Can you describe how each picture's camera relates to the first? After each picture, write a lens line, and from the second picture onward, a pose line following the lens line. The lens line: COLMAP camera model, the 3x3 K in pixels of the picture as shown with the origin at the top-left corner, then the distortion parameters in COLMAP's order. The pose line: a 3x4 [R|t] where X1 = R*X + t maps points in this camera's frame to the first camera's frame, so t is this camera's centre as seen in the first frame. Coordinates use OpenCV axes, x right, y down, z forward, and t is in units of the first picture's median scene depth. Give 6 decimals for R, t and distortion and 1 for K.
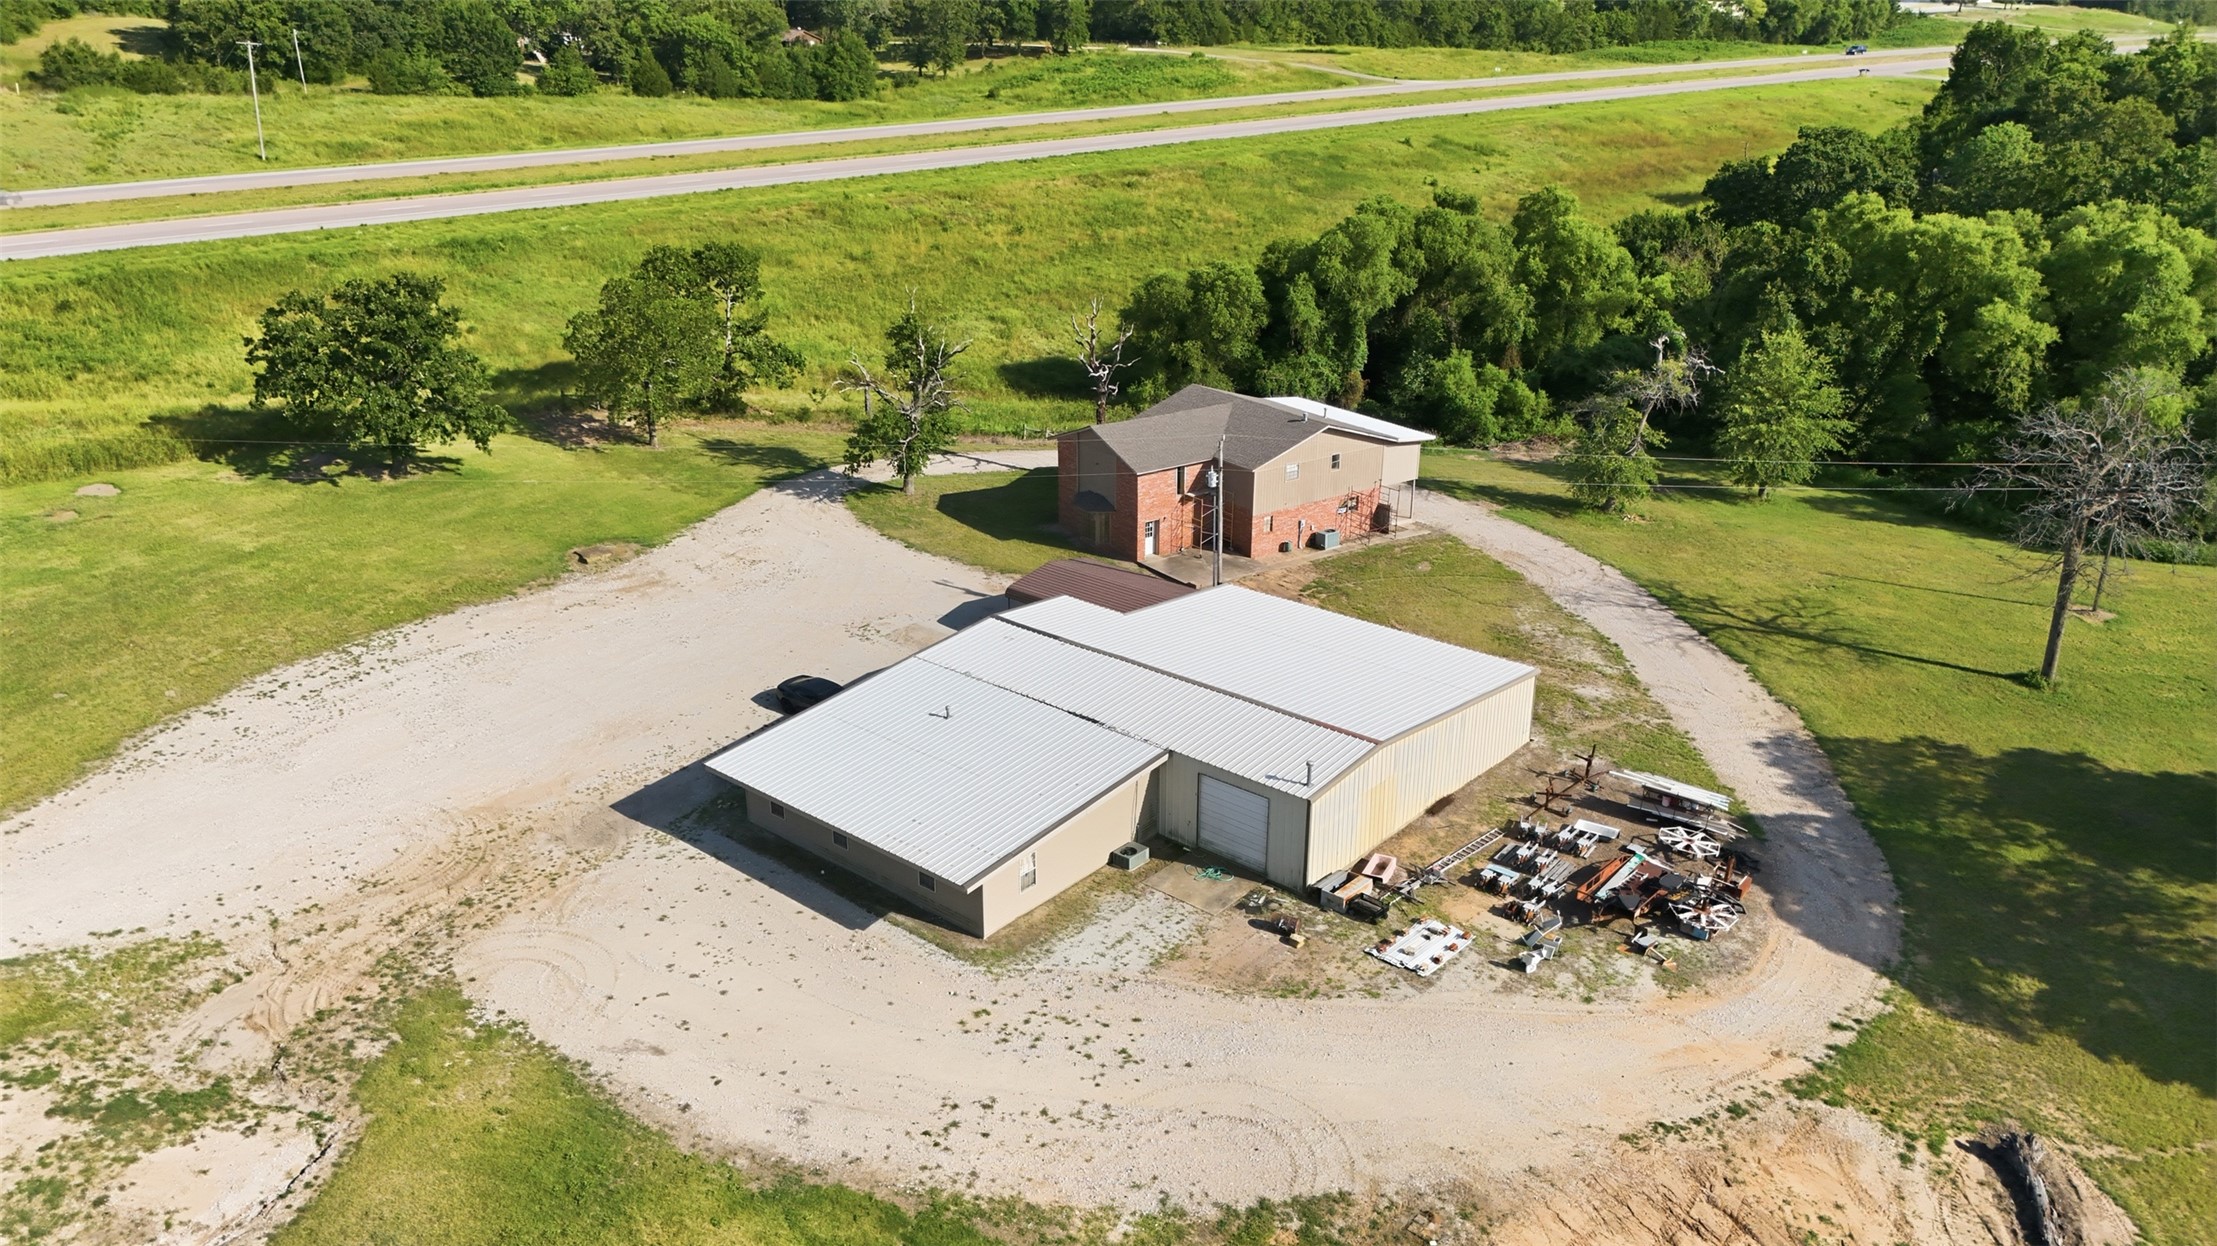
lens RADIAL K [[1633.4, 0, 1118.1], [0, 1633.4, 621.5], [0, 0, 1]] dist [0.071065, -0.067975]
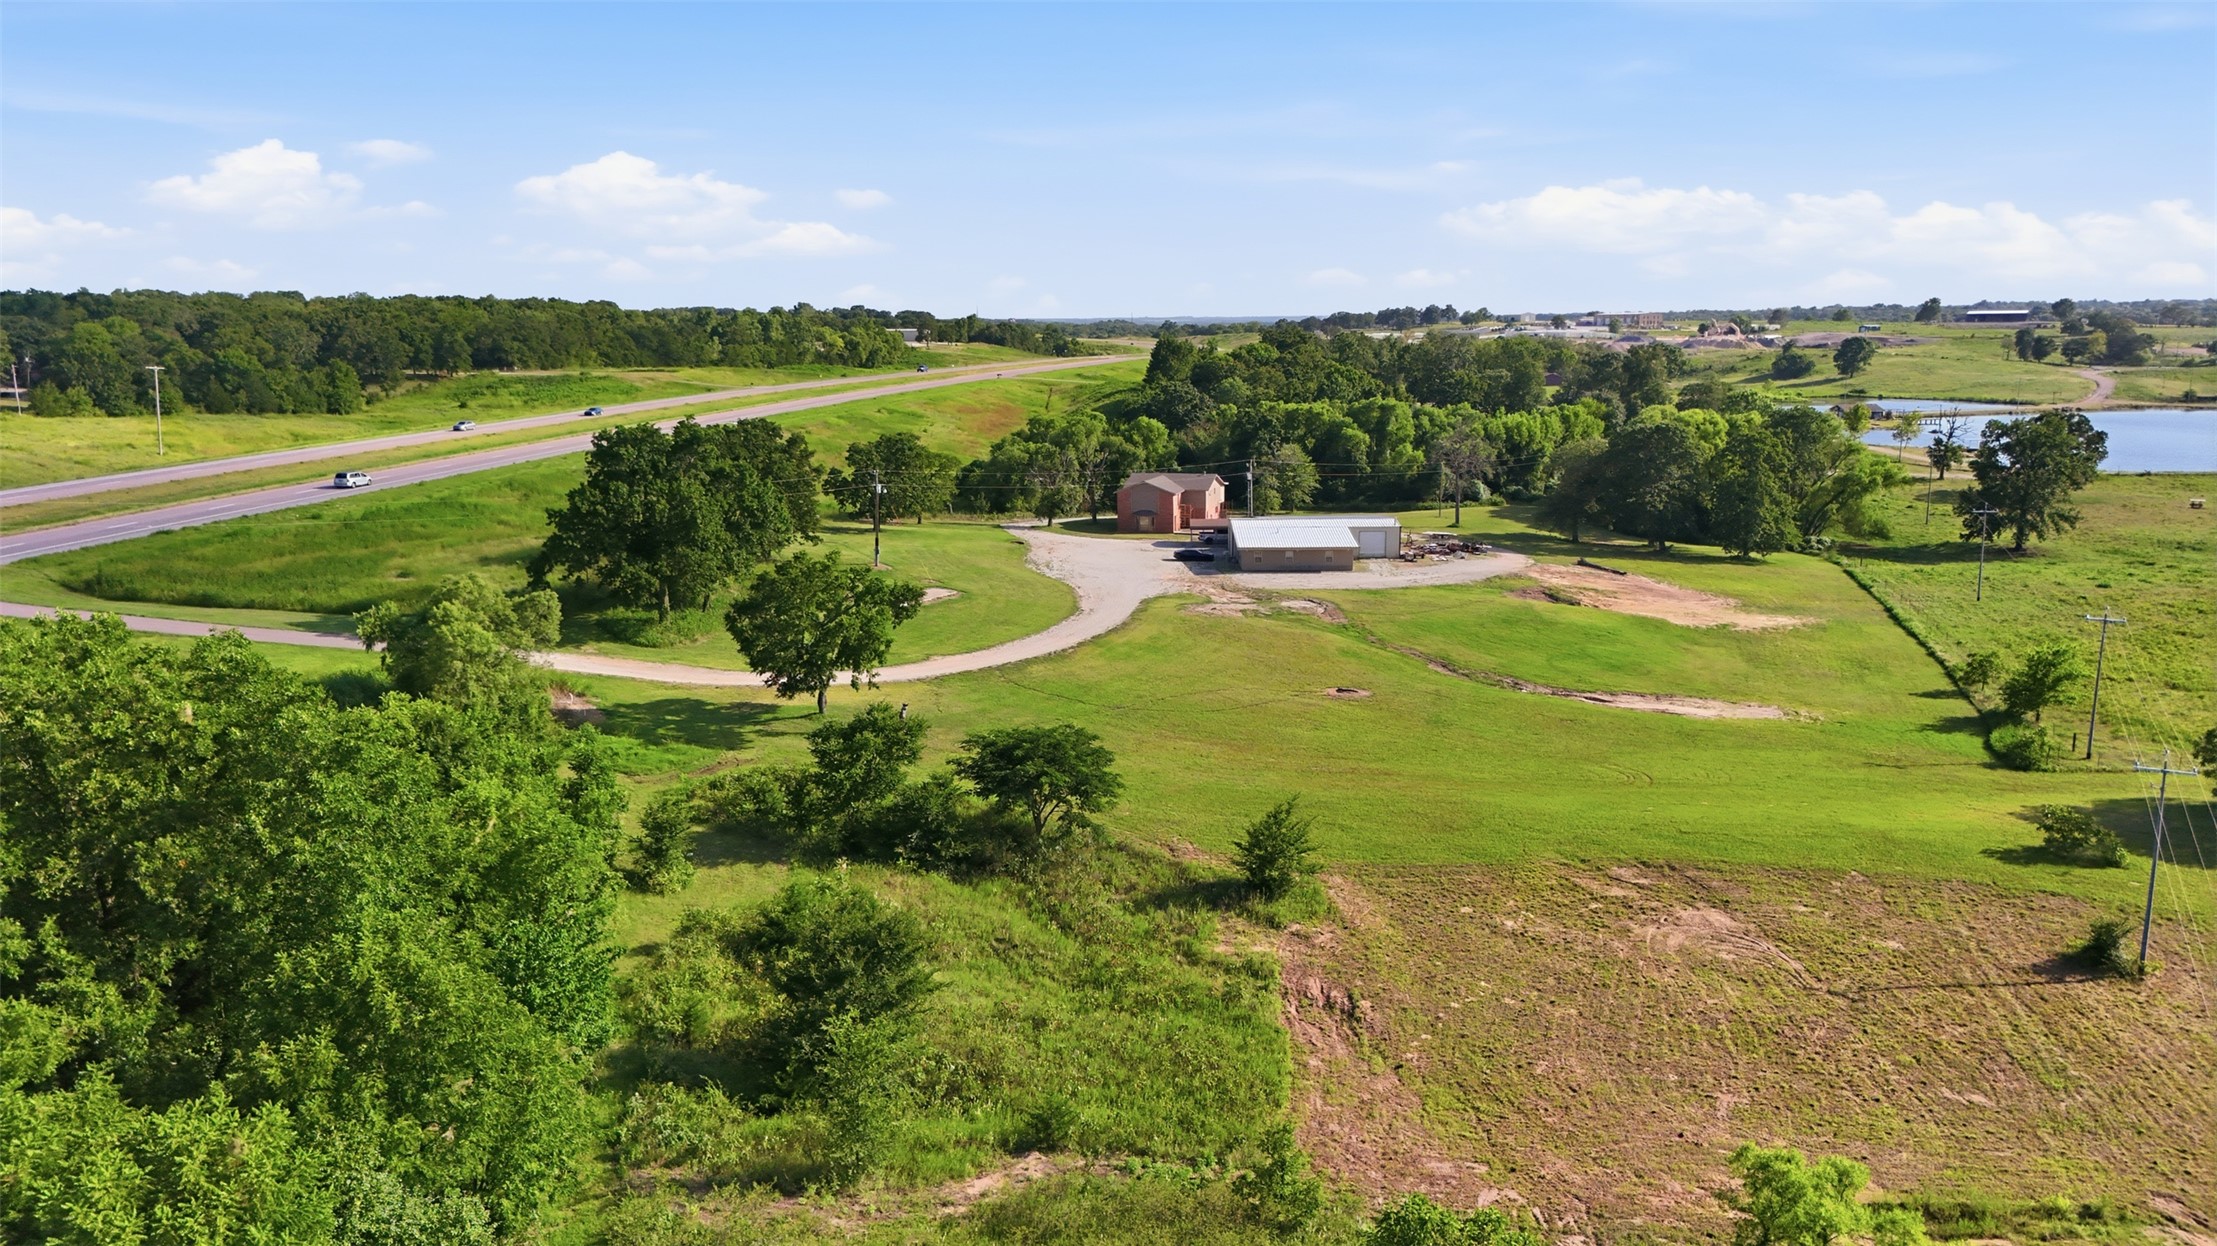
lens RADIAL K [[1633.4, 0, 1112.2], [0, 1633.4, 632.3], [0, 0, 1]] dist [0.071065, -0.067975]
pose [[0.779619, -0.126368, 0.613373, -1.685092], [0.240285, 0.964827, -0.106636, 0.369168], [-0.578323, 0.230519, 0.782562, -0.868218]]
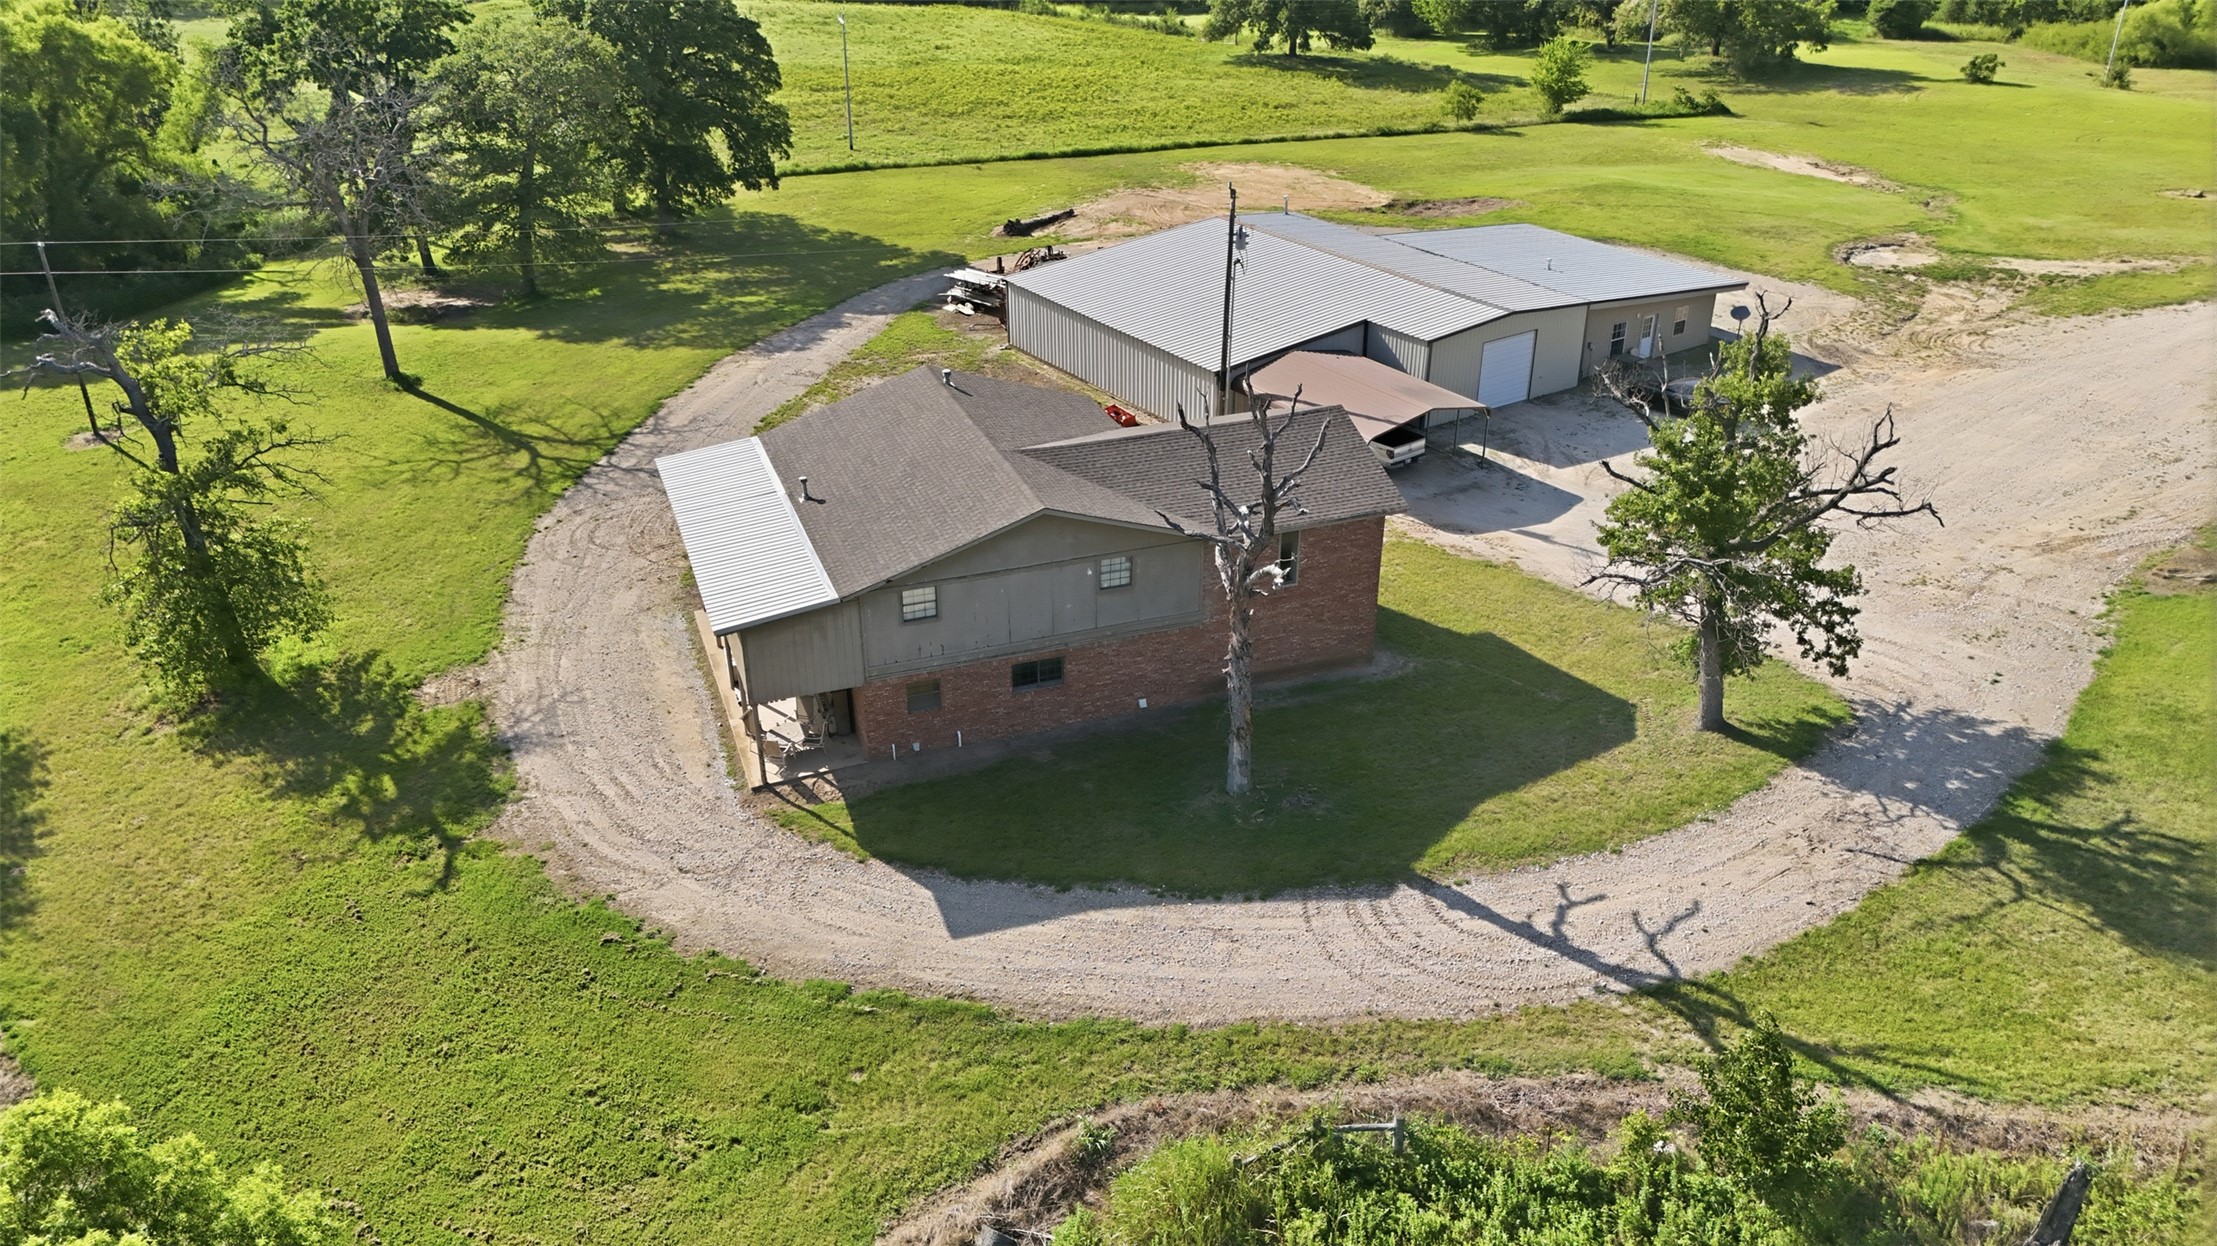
lens RADIAL K [[1633.4, 0, 1108.7], [0, 1633.4, 627.9], [0, 0, 1]] dist [0.071065, -0.067975]
pose [[-0.961987, -0.130101, 0.240113, -0.089199], [0.096276, 0.661218, 0.743991, -0.523632], [-0.255561, 0.738827, -0.623557, 1.535319]]
